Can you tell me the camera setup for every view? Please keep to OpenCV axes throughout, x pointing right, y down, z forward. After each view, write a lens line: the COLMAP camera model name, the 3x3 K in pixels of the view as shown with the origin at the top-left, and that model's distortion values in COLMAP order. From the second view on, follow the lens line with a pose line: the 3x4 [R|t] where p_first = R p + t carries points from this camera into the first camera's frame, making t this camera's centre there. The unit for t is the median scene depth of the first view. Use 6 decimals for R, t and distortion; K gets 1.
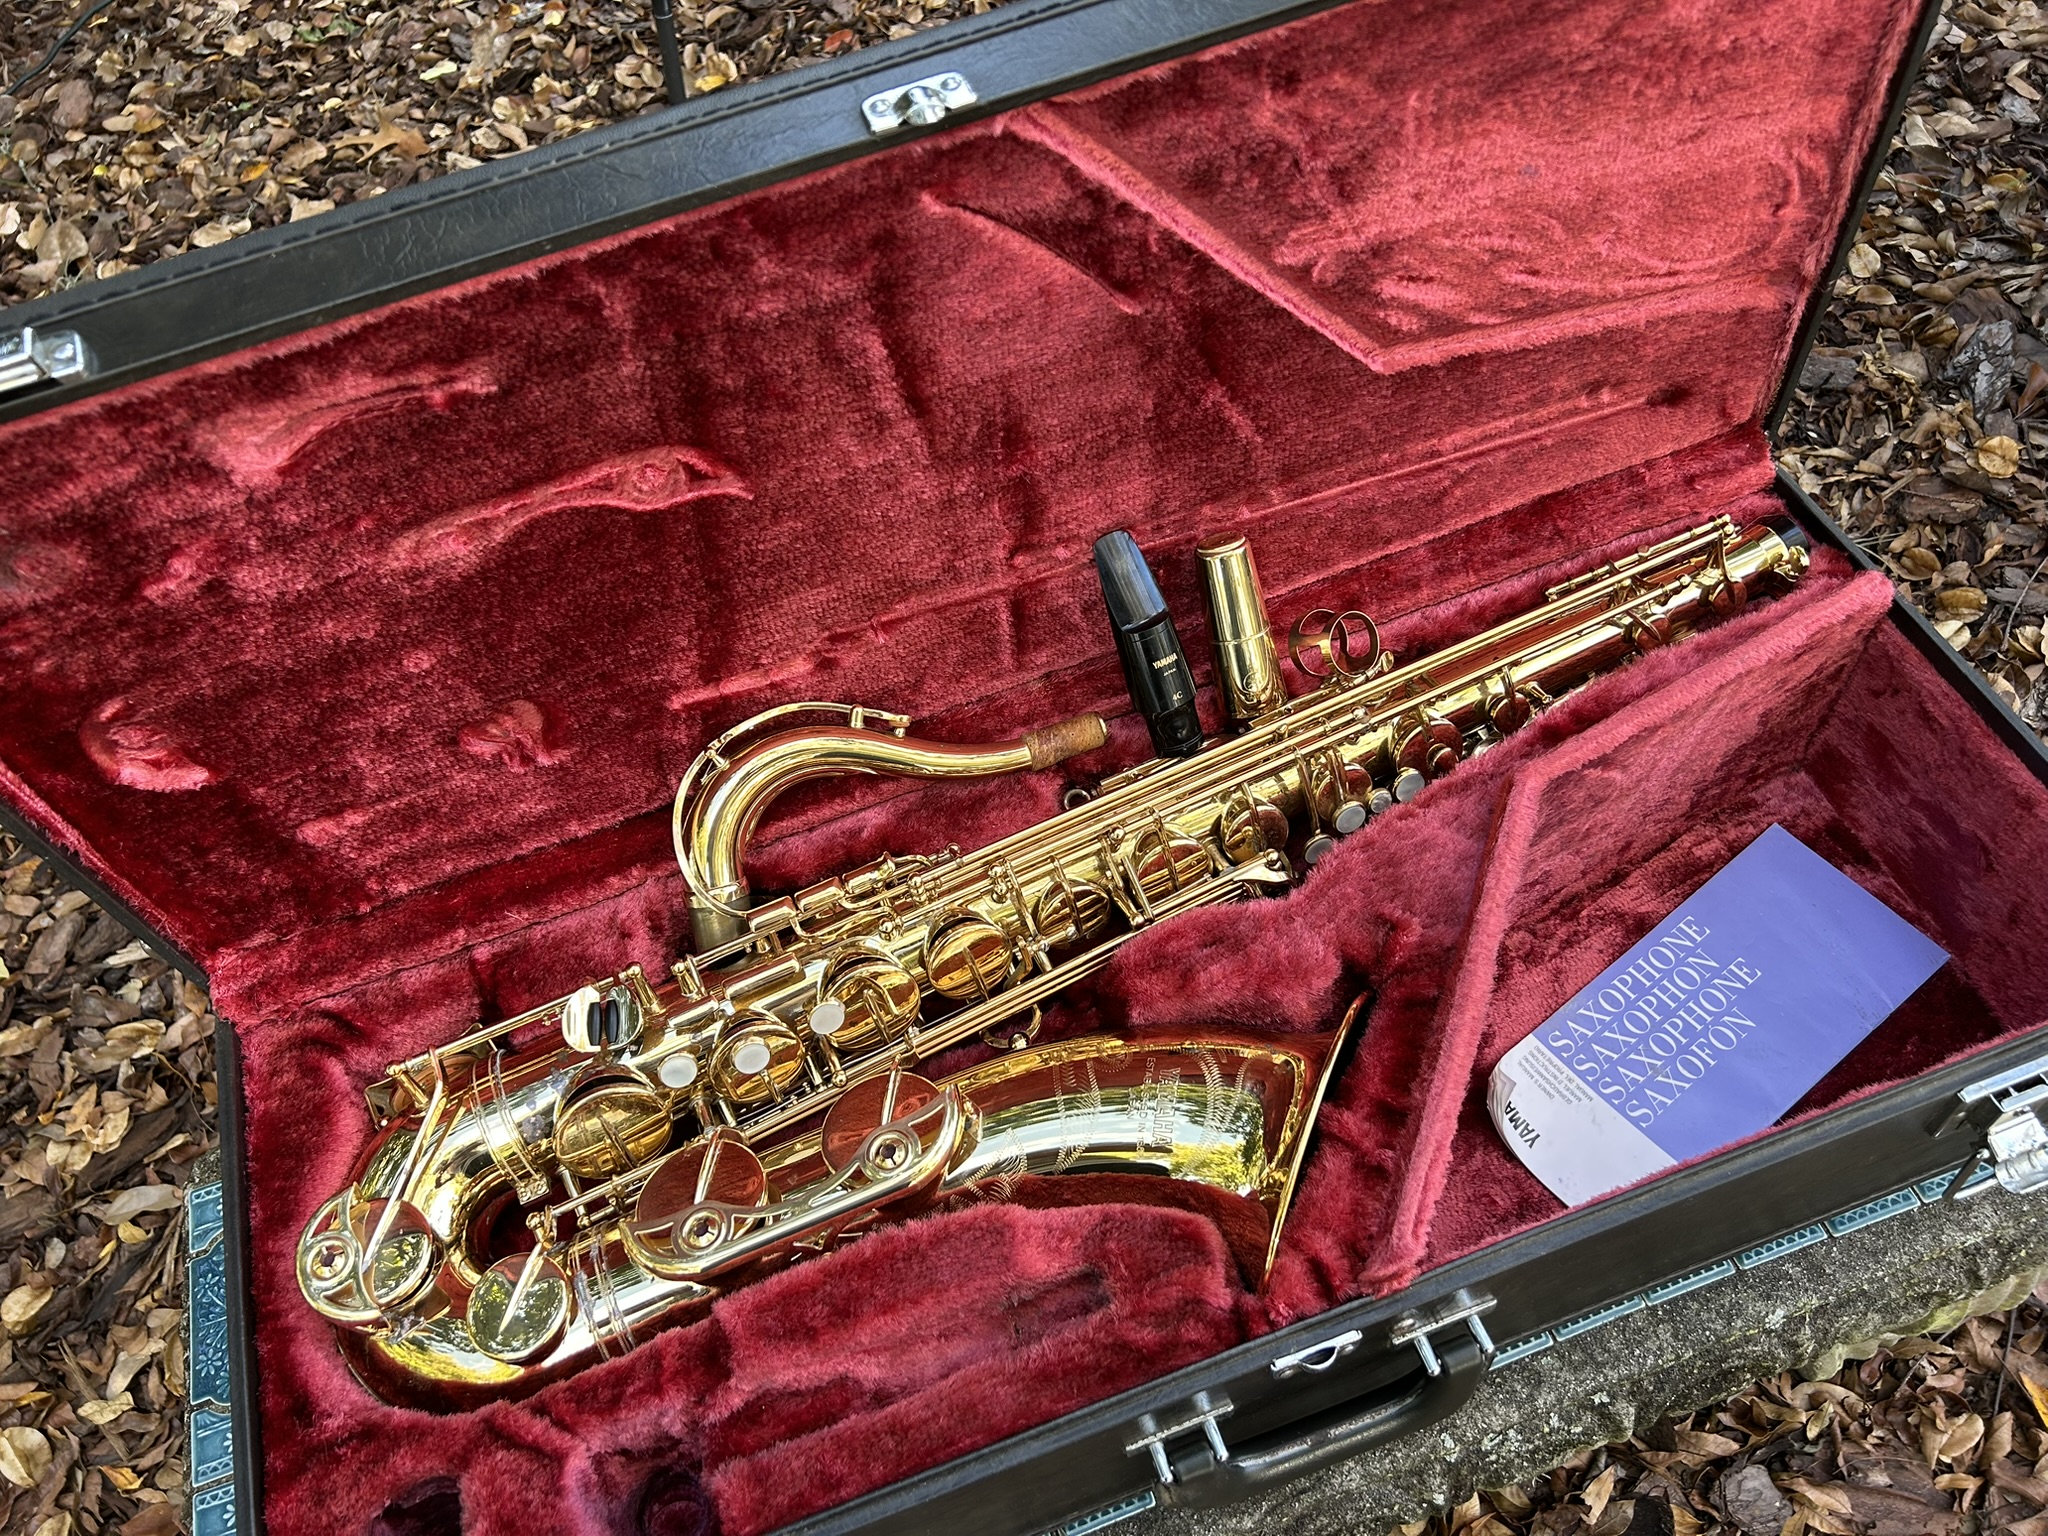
lens RADIAL K [[1550.3, 0, 1009.3], [0, 1550.3, 769.1], [0, 0, 1]] dist [0.084860, -0.103792]
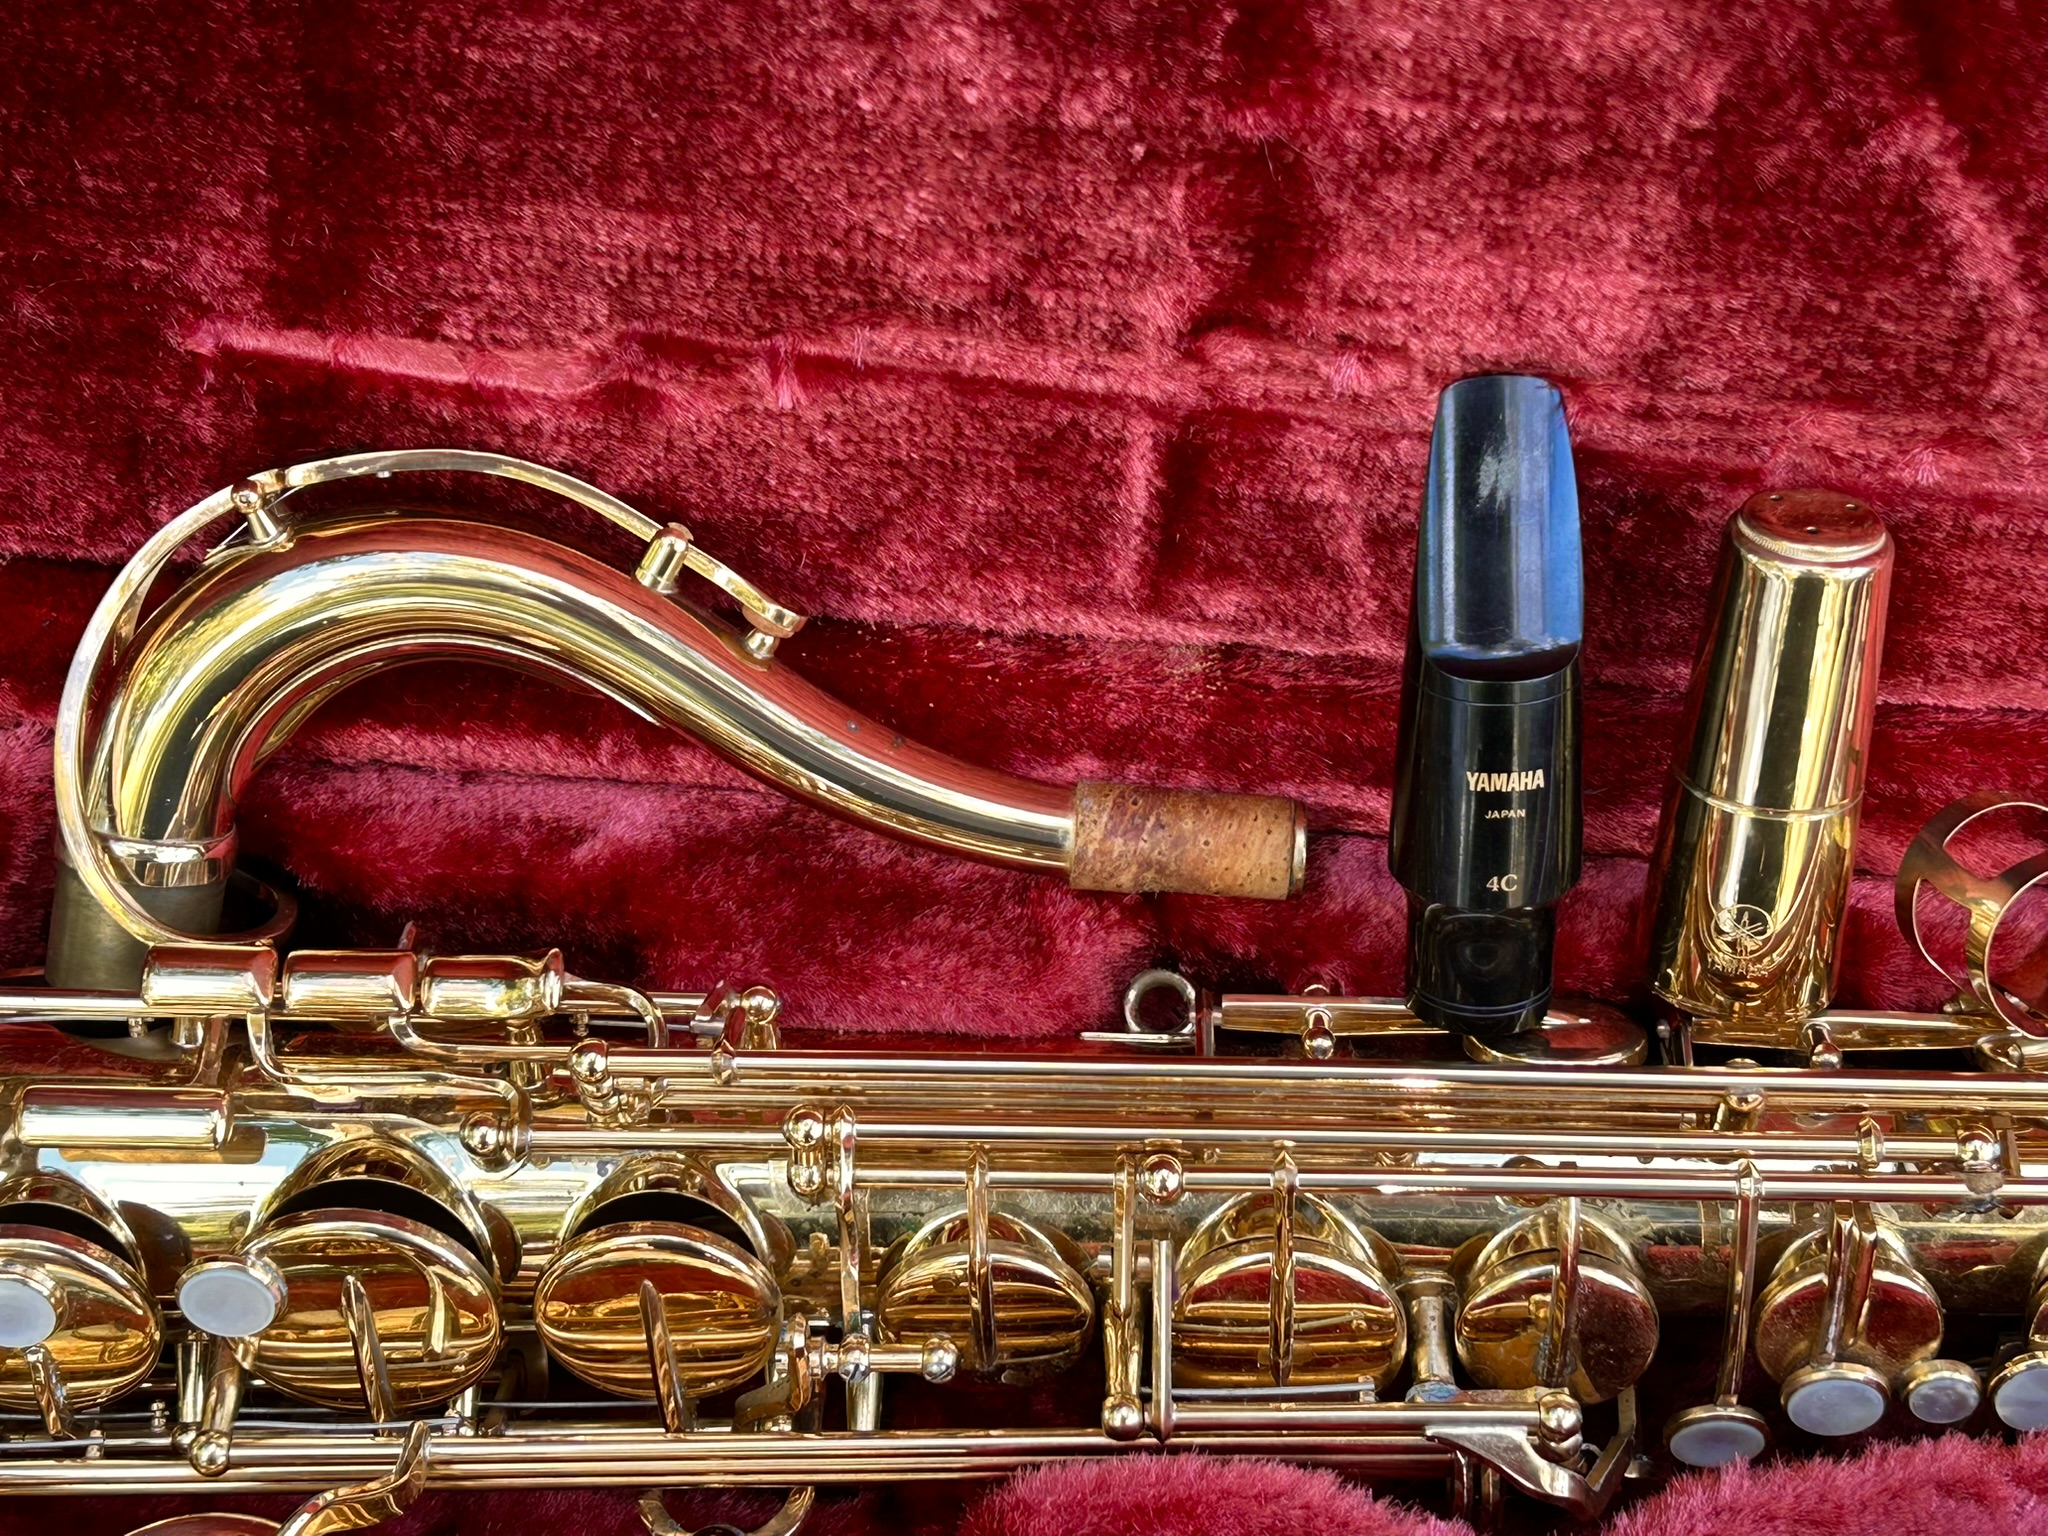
lens RADIAL K [[3506.7, 0, 1021.4], [0, 3506.7, 767.6], [0, 0, 1]] dist [0.052482, 0.115997]
pose [[0.899372, 0.413066, -0.143204, 0.115143], [-0.391305, 0.906653, 0.157672, -0.154110], [0.194965, -0.085770, 0.977053, 0.223459]]
